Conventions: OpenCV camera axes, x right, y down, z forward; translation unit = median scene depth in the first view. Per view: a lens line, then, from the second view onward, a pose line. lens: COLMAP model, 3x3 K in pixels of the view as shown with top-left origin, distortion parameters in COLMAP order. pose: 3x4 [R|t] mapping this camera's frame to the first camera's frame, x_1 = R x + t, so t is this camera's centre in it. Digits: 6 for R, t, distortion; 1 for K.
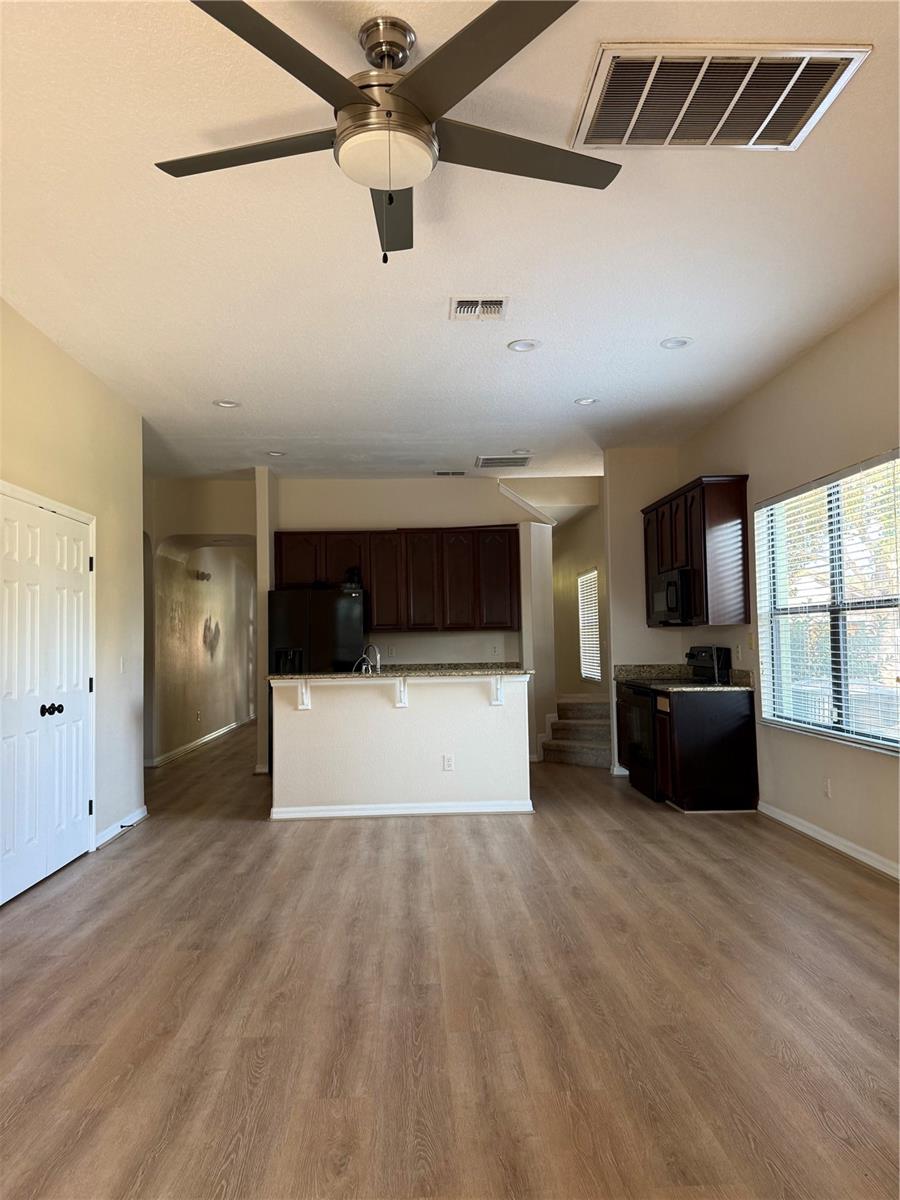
lens RADIAL K [[837.3, 0, 459.4], [0, 837.3, 623.7], [0, 0, 1]] dist [0.065824, -0.083473]
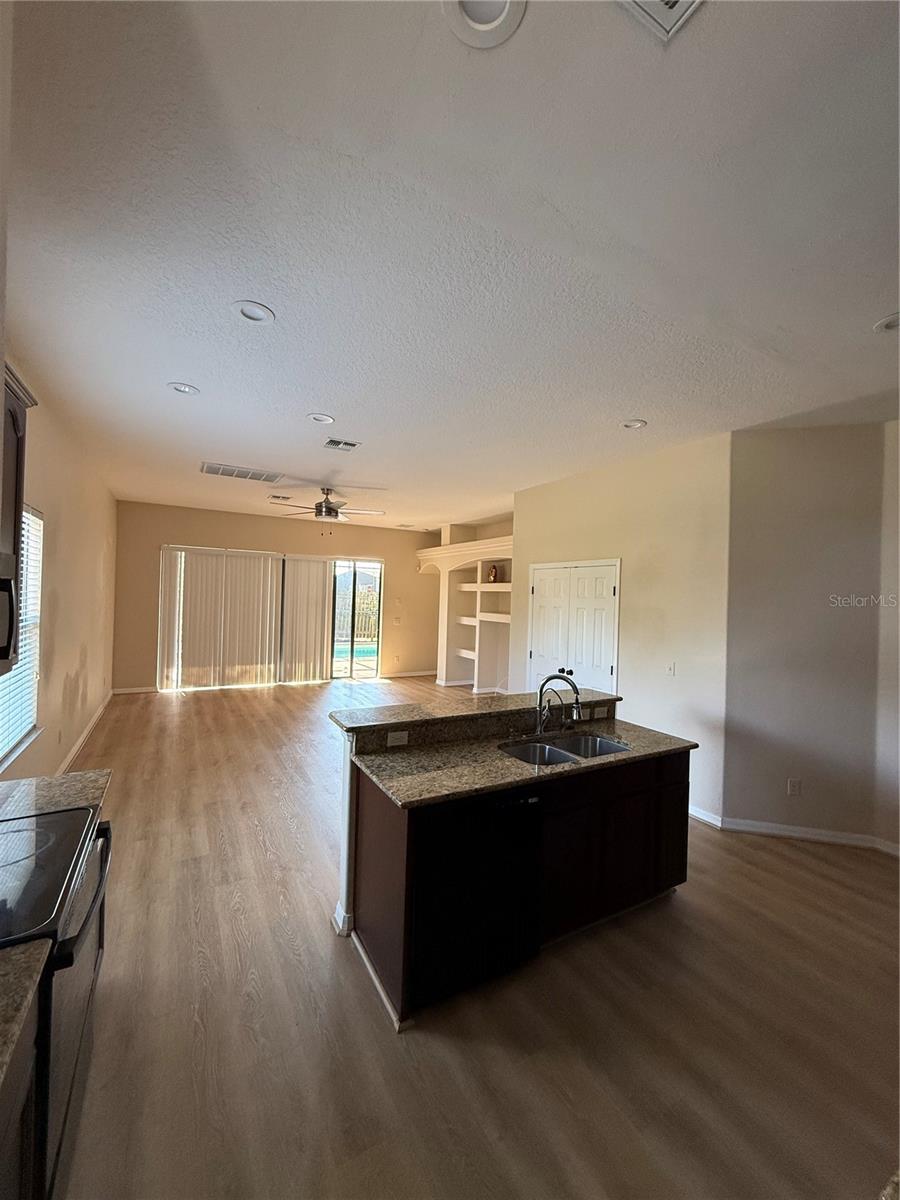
lens RADIAL K [[476.3, 0, 452.6], [0, 476.3, 595.2], [0, 0, 1]] dist [-0.002004, -0.000466]
pose [[-0.890796, -0.009413, -0.454305, 0.330001], [-0.005265, 0.999932, -0.010395, -0.079614], [0.454372, -0.006868, -0.890785, 2.501227]]
